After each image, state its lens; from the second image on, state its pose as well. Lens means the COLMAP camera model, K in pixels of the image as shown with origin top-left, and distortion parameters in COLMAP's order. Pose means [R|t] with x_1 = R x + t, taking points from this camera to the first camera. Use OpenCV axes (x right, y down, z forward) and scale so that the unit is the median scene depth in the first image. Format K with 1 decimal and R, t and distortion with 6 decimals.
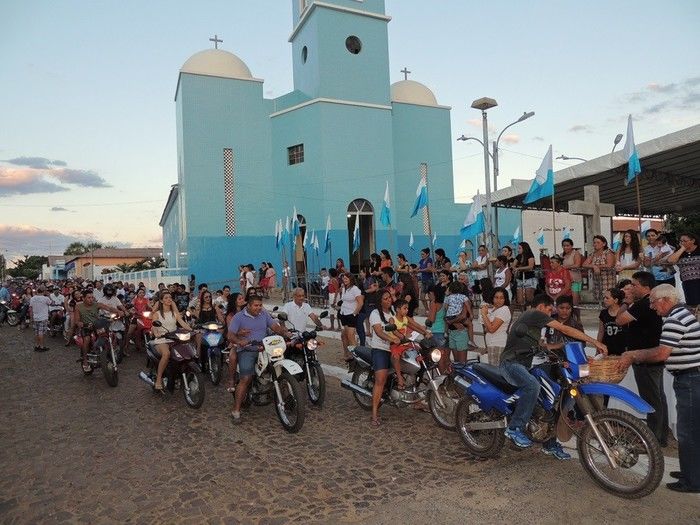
lens RADIAL K [[496.7, 0, 350.0], [0, 496.7, 262.5], [0, 0, 1]] dist [-0.024236, 0.002731]
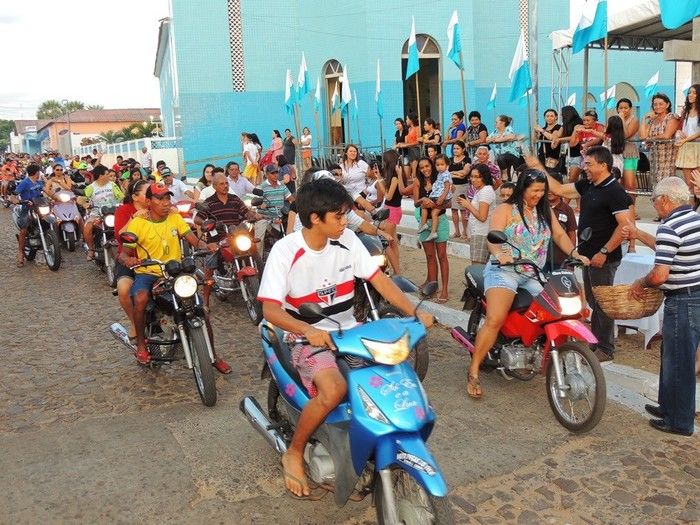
lens RADIAL K [[720.1, 0, 350.0], [0, 720.1, 262.5], [0, 0, 1]] dist [-0.049324, 0.023295]
pose [[0.992458, 0.018752, -0.121146, 0.089582], [0.004112, 0.982583, 0.185777, -0.004221], [0.122520, -0.184874, 0.975095, -0.068816]]
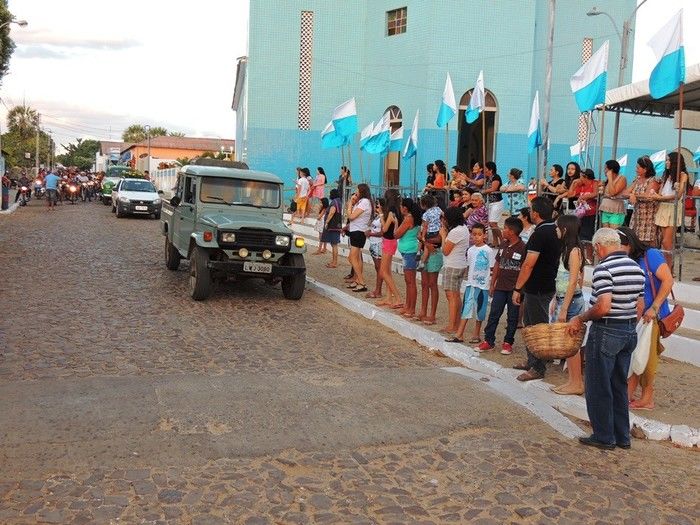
lens RADIAL K [[720.1, 0, 350.0], [0, 720.1, 262.5], [0, 0, 1]] dist [-0.049324, 0.023295]
pose [[0.972191, 0.097980, -0.212709, 0.150697], [-0.070925, 0.988801, 0.131309, -0.002605], [0.223192, -0.112571, 0.968253, -0.131384]]
